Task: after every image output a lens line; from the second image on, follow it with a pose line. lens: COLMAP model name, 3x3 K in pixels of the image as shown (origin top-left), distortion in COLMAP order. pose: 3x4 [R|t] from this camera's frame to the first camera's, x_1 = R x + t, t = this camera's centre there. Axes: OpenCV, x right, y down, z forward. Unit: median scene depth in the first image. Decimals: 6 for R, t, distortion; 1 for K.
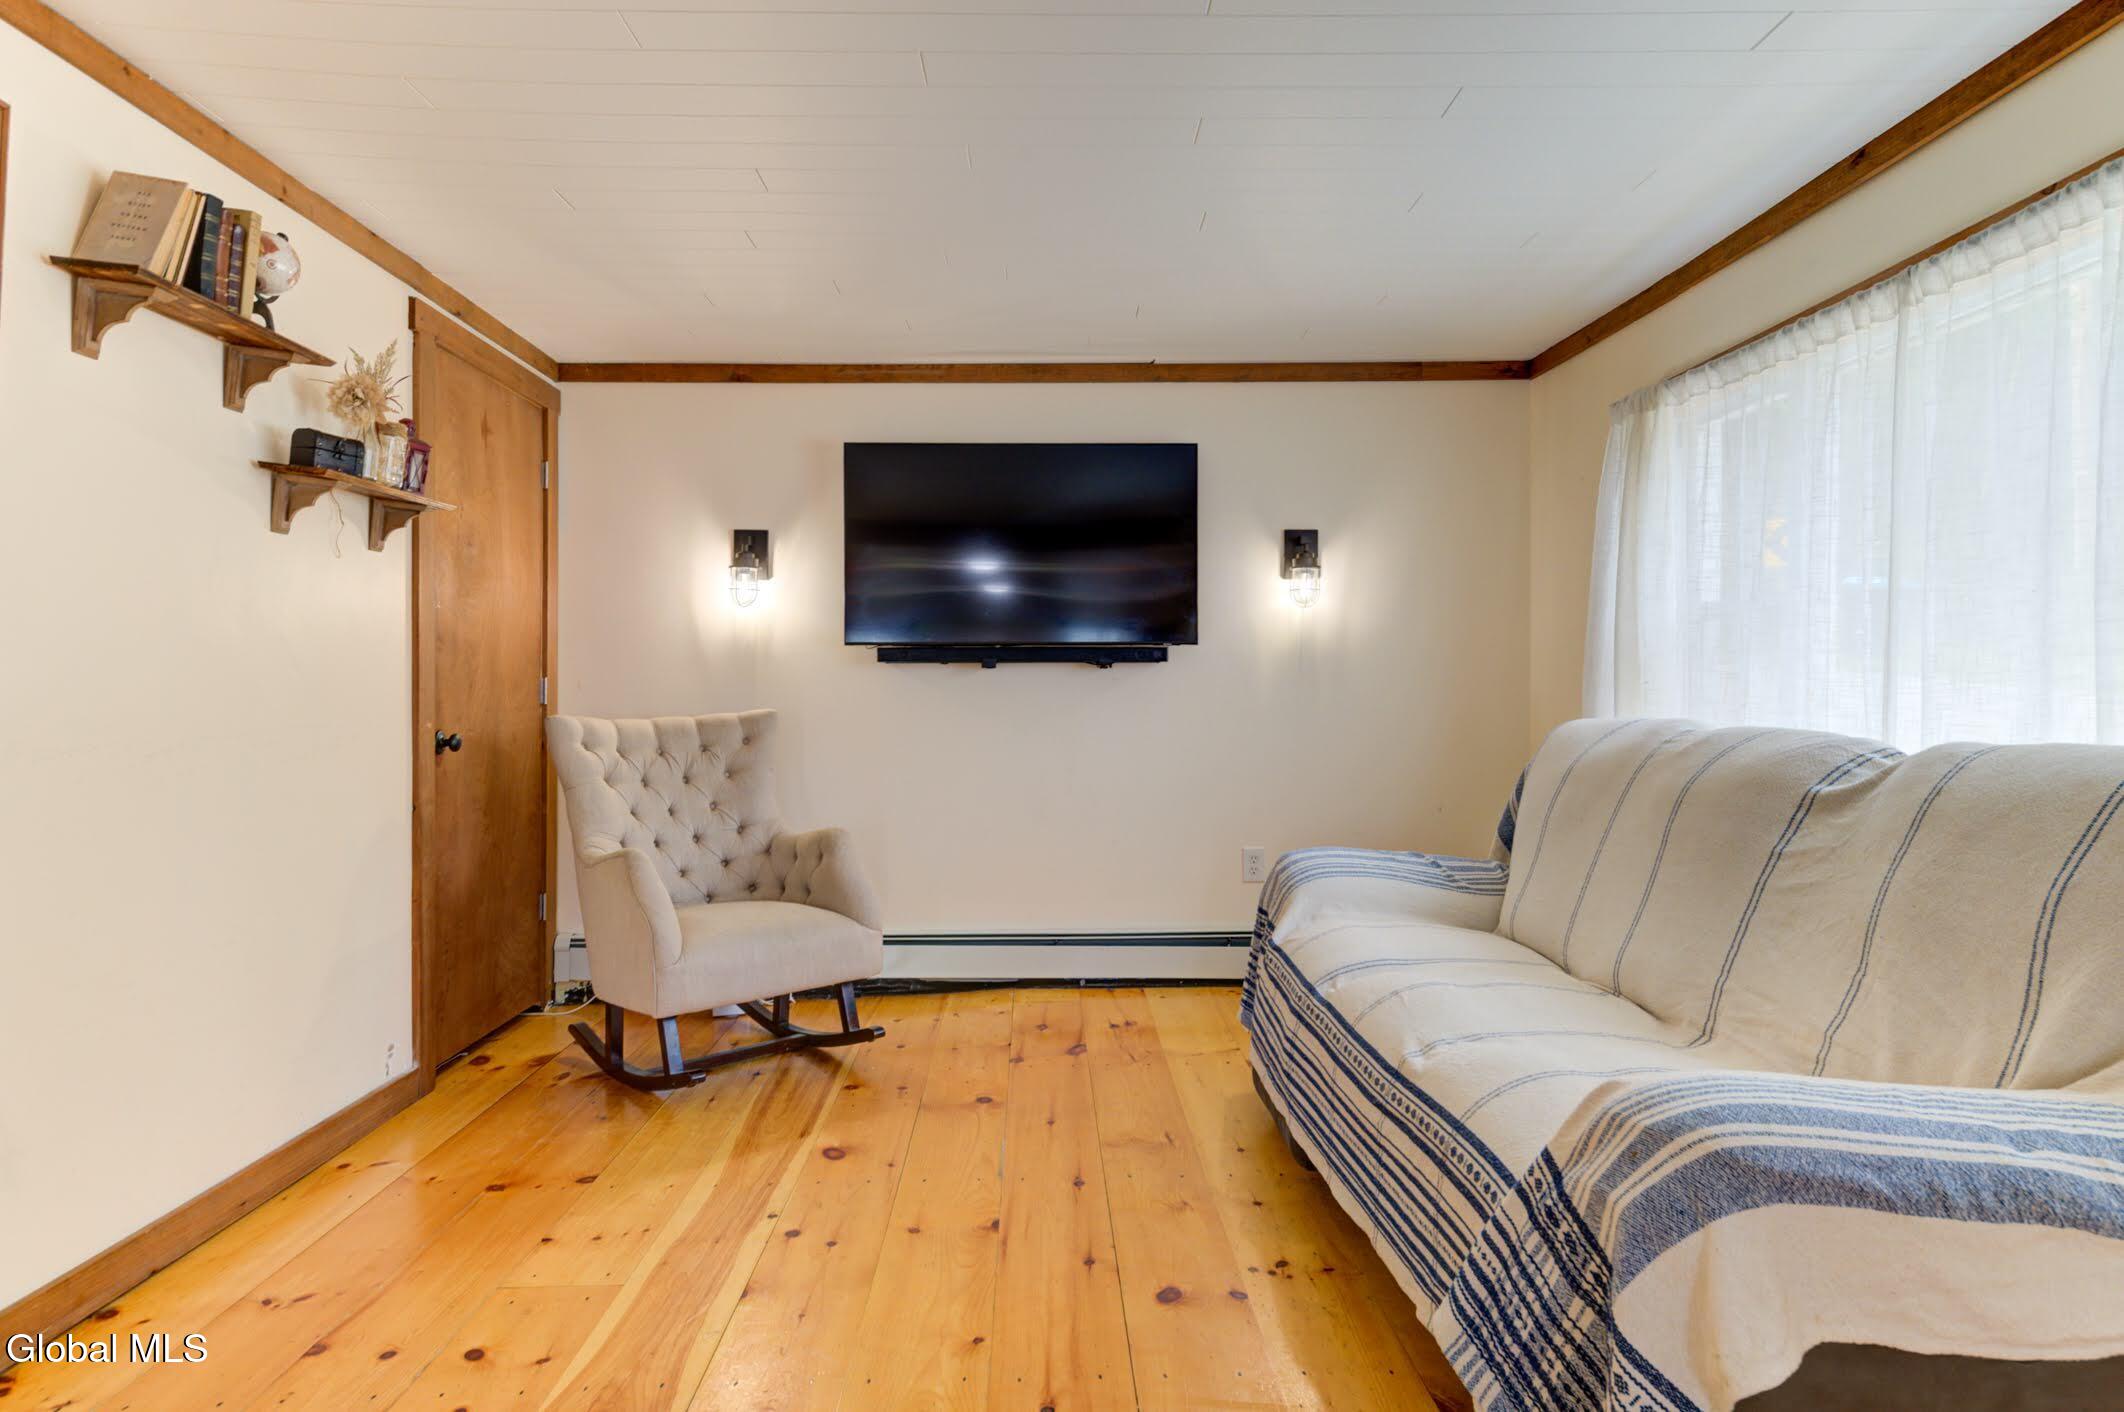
lens RADIAL K [[1290.3, 0, 1062.0], [0, 1290.3, 706.0], [0, 0, 1]] dist [0.001121, 0.015477]
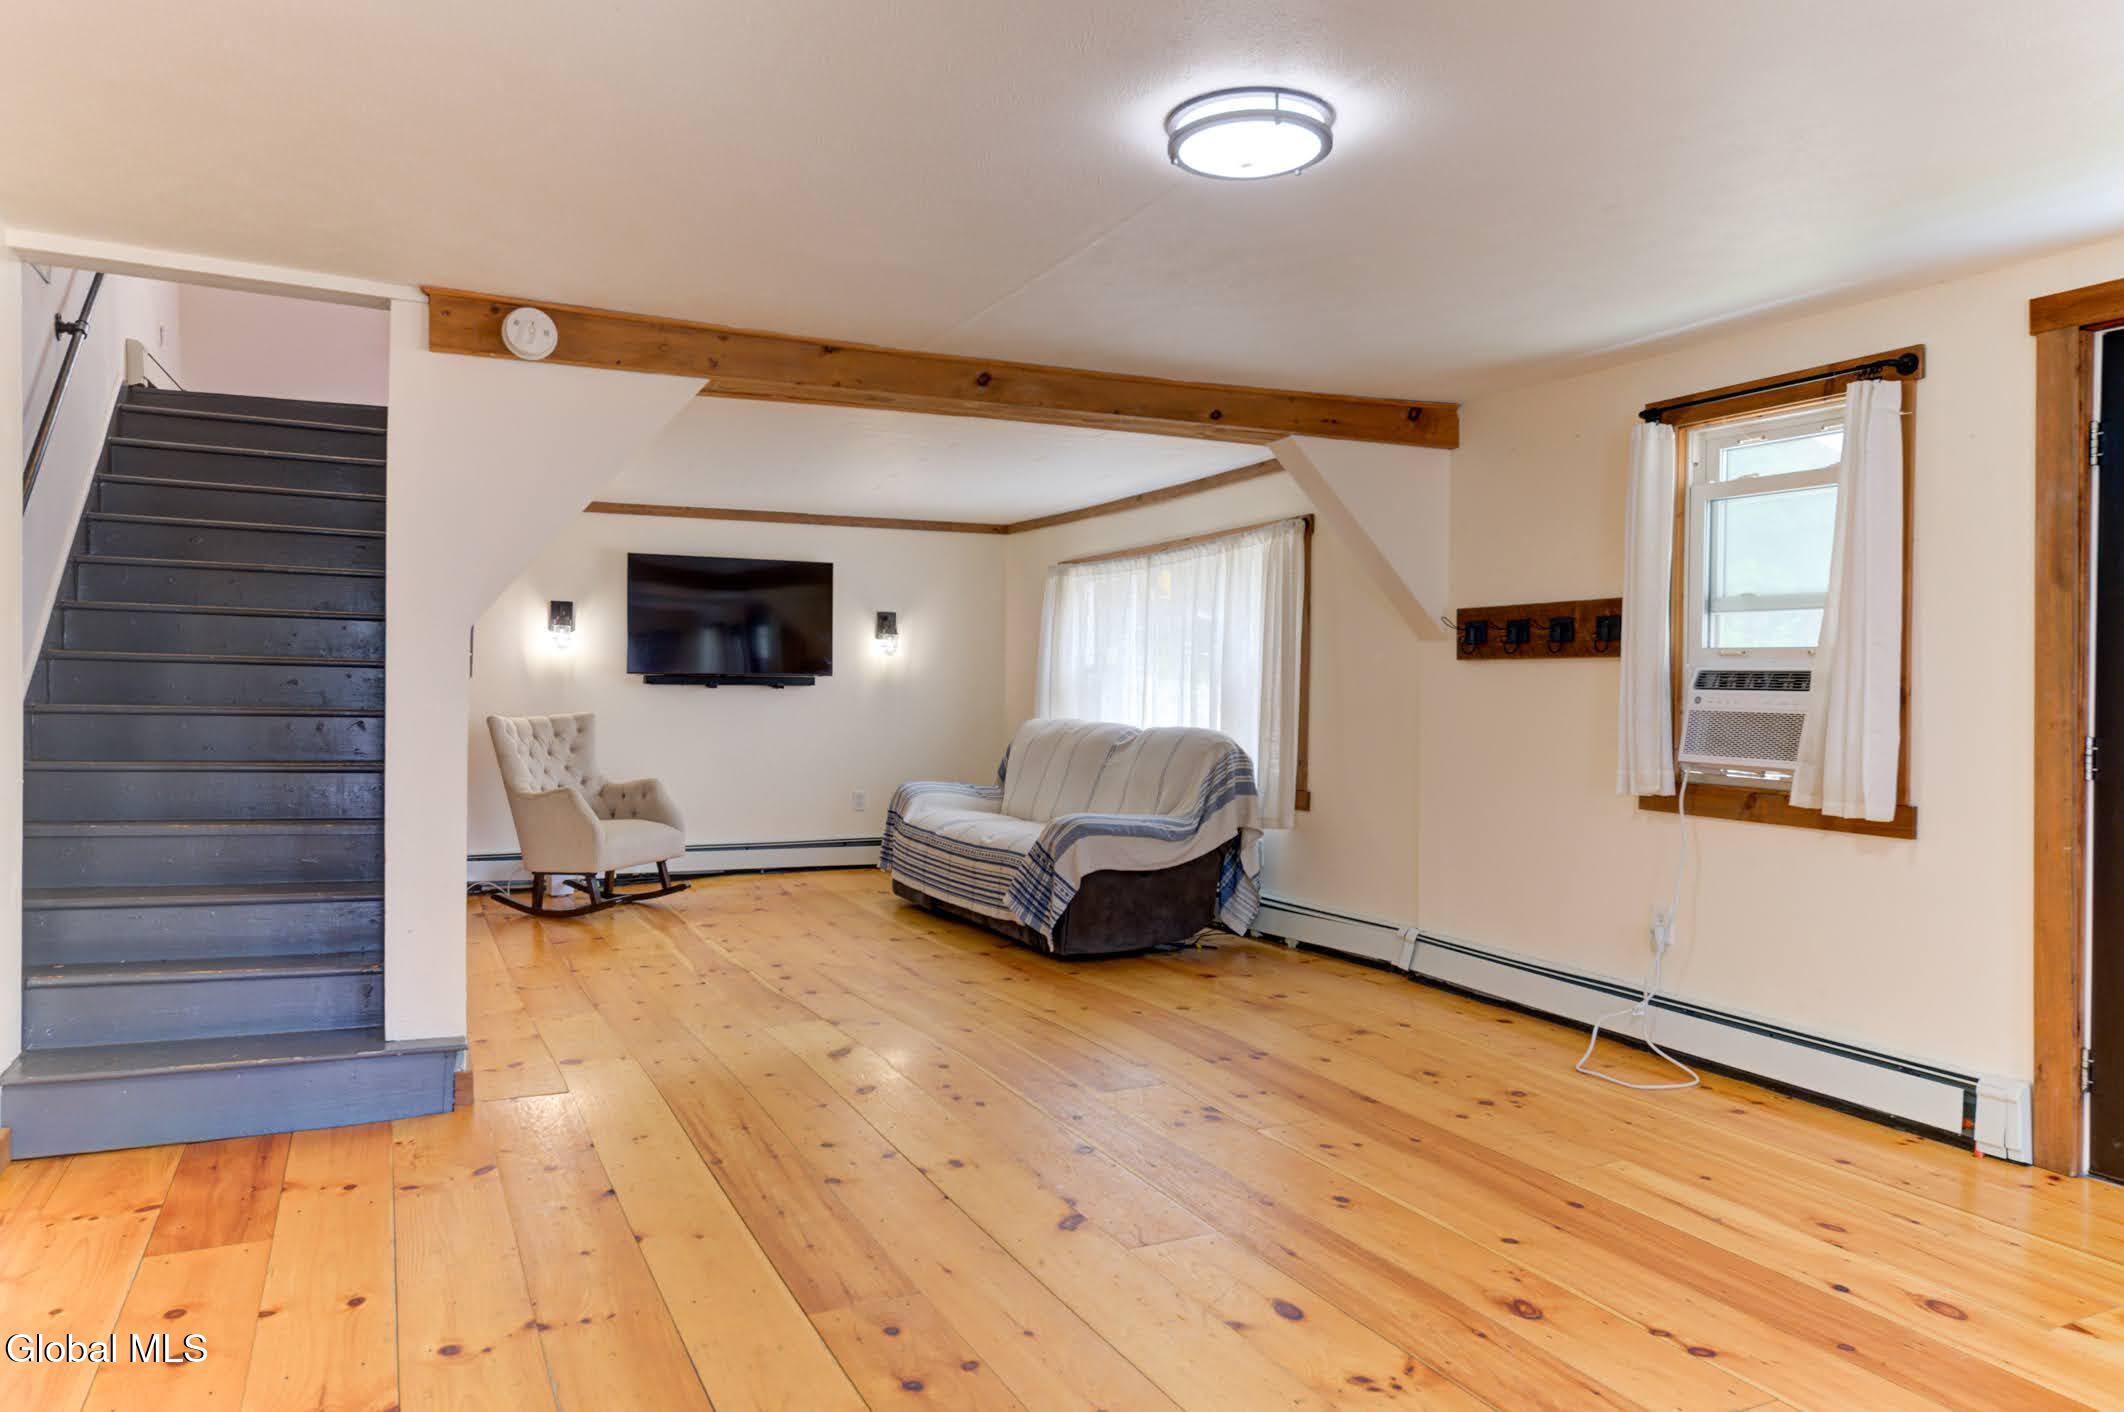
lens RADIAL K [[1400.1, 0, 1062.0], [0, 1400.1, 706.0], [0, 0, 1]] dist [0.005712, 0.005165]
pose [[0.910732, 0.005000, 0.412967, -0.540008], [-0.006603, 0.999975, 0.002454, -0.017731], [-0.412945, -0.004962, 0.910743, -1.186902]]
